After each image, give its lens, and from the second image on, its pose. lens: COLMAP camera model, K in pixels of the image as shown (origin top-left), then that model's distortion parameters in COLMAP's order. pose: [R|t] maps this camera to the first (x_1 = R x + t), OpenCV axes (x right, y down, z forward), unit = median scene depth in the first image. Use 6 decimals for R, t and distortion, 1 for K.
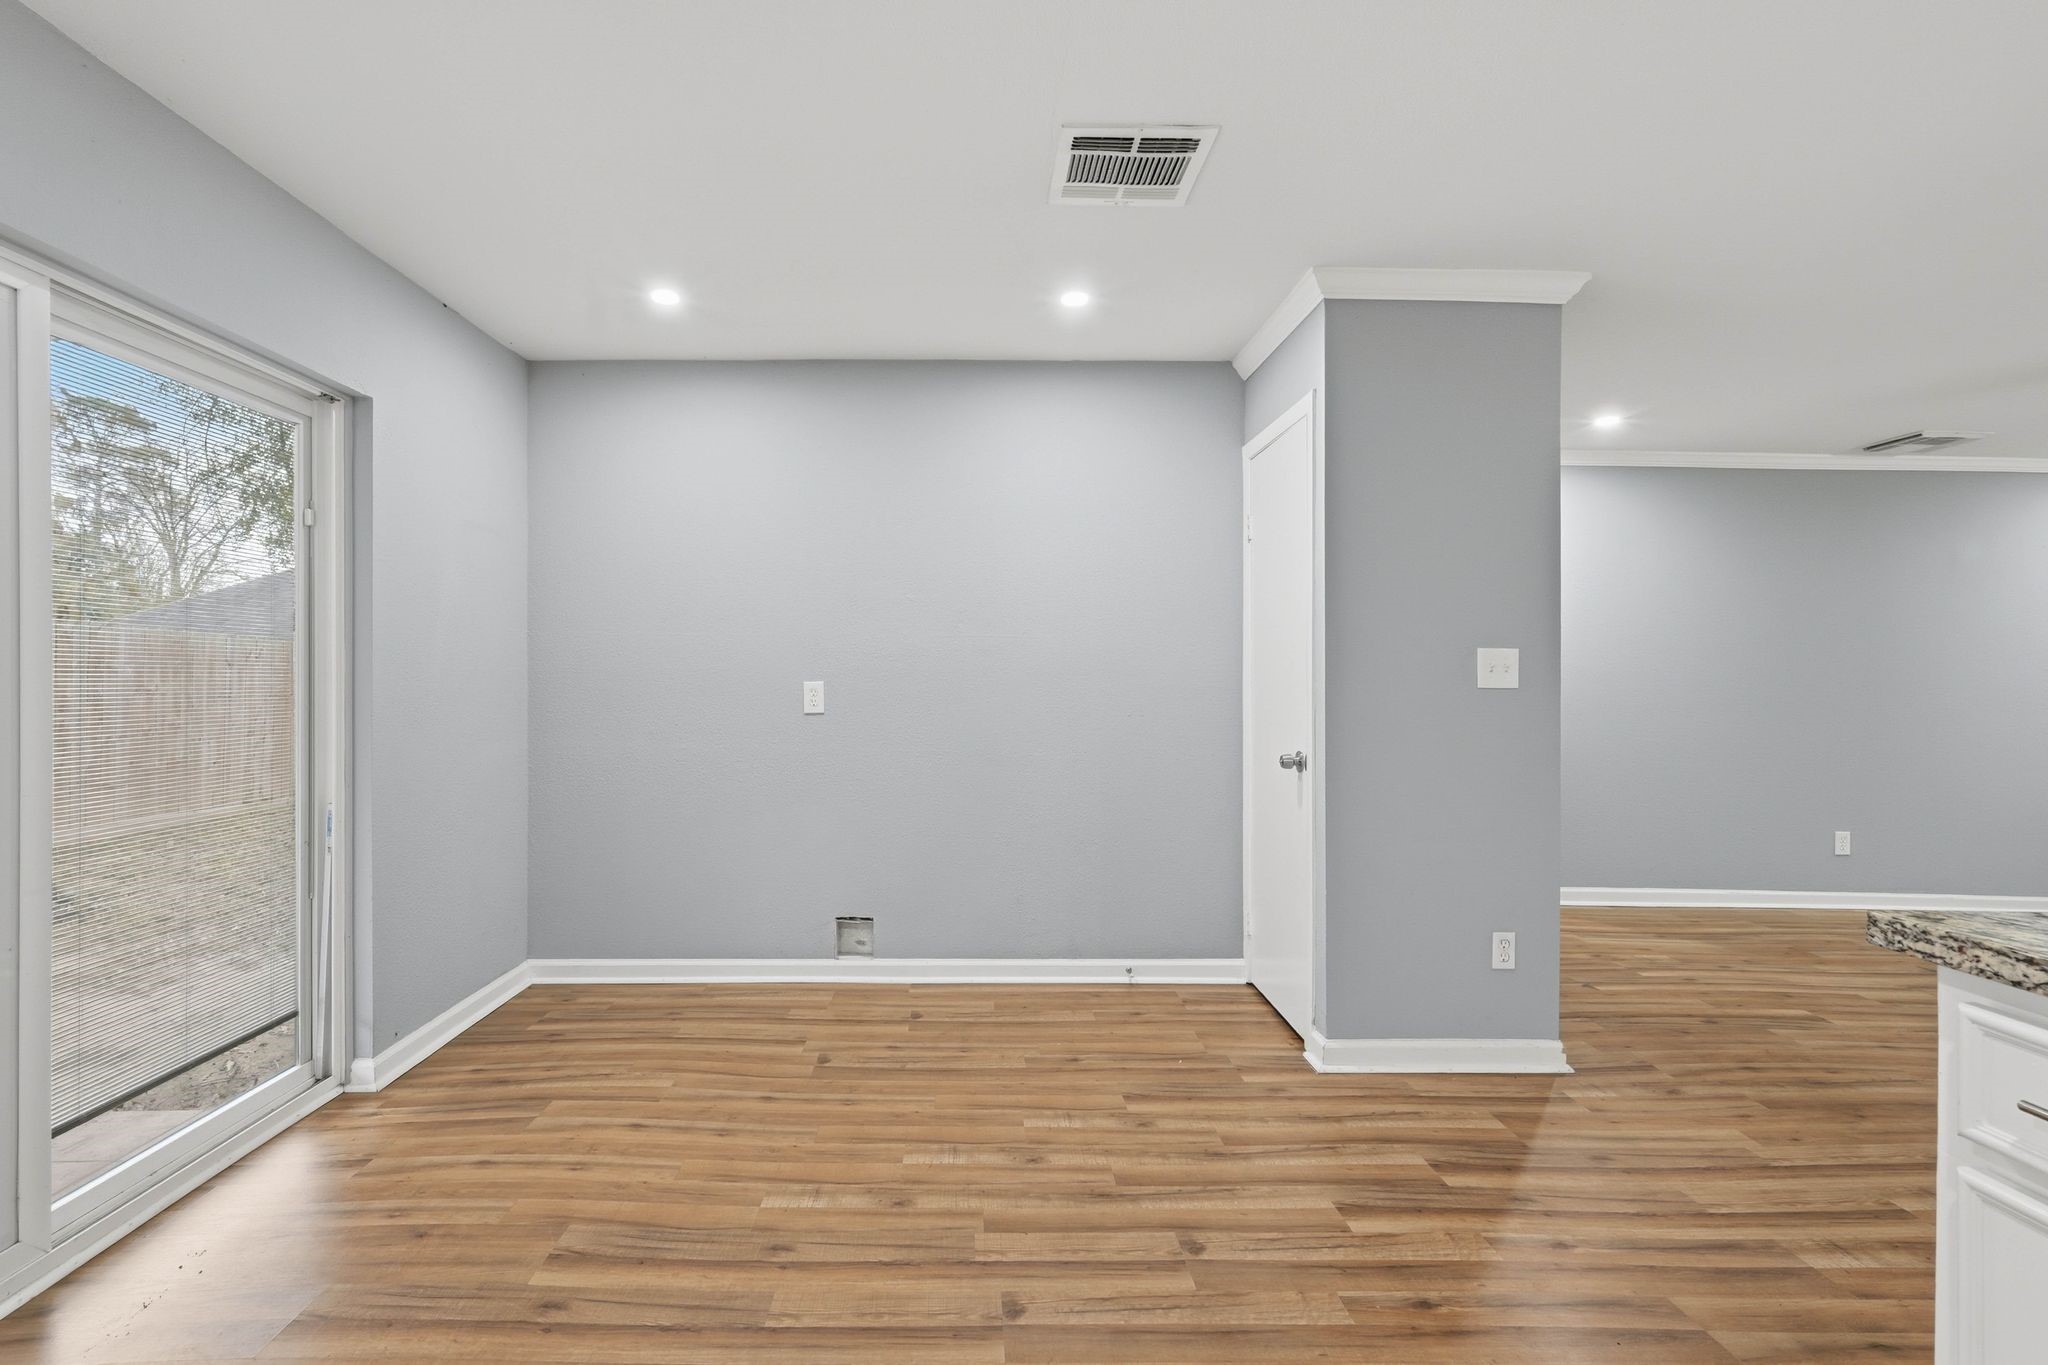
lens RADIAL K [[913.7, 0, 995.9], [0, 913.7, 696.3], [0, 0, 1]] dist [-0.004493, 0.004994]
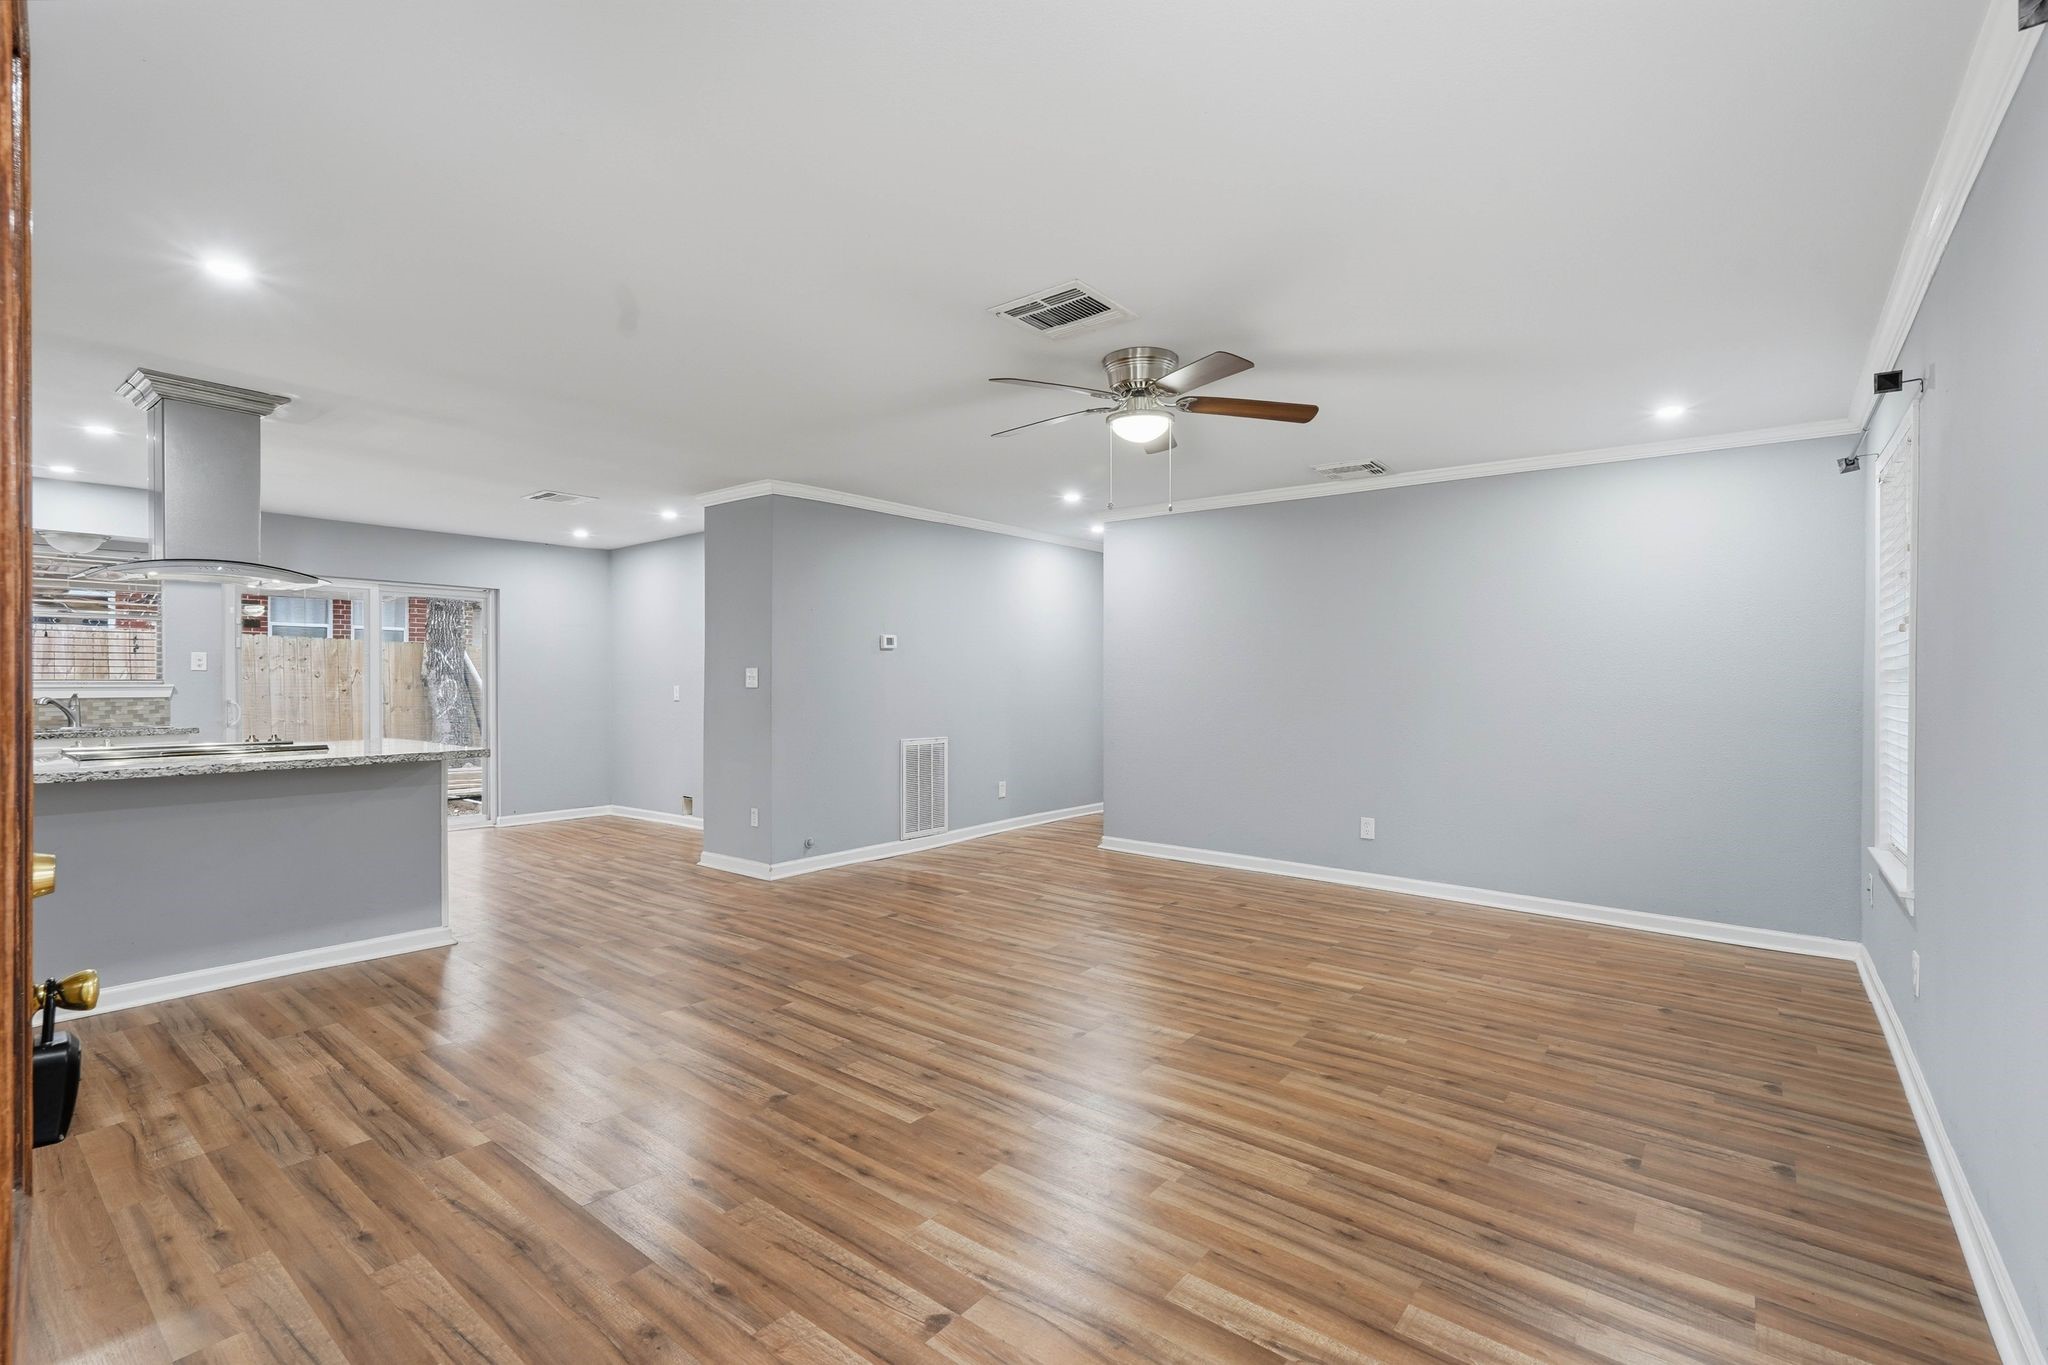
lens RADIAL K [[913.7, 0, 1028.6], [0, 913.7, 684.5], [0, 0, 1]] dist [-0.004493, 0.004994]
pose [[0.781442, -0.006978, -0.623939, 2.400080], [-0.006024, 0.999806, -0.018726, 0.019682], [0.623949, 0.018392, 0.781249, -0.237238]]
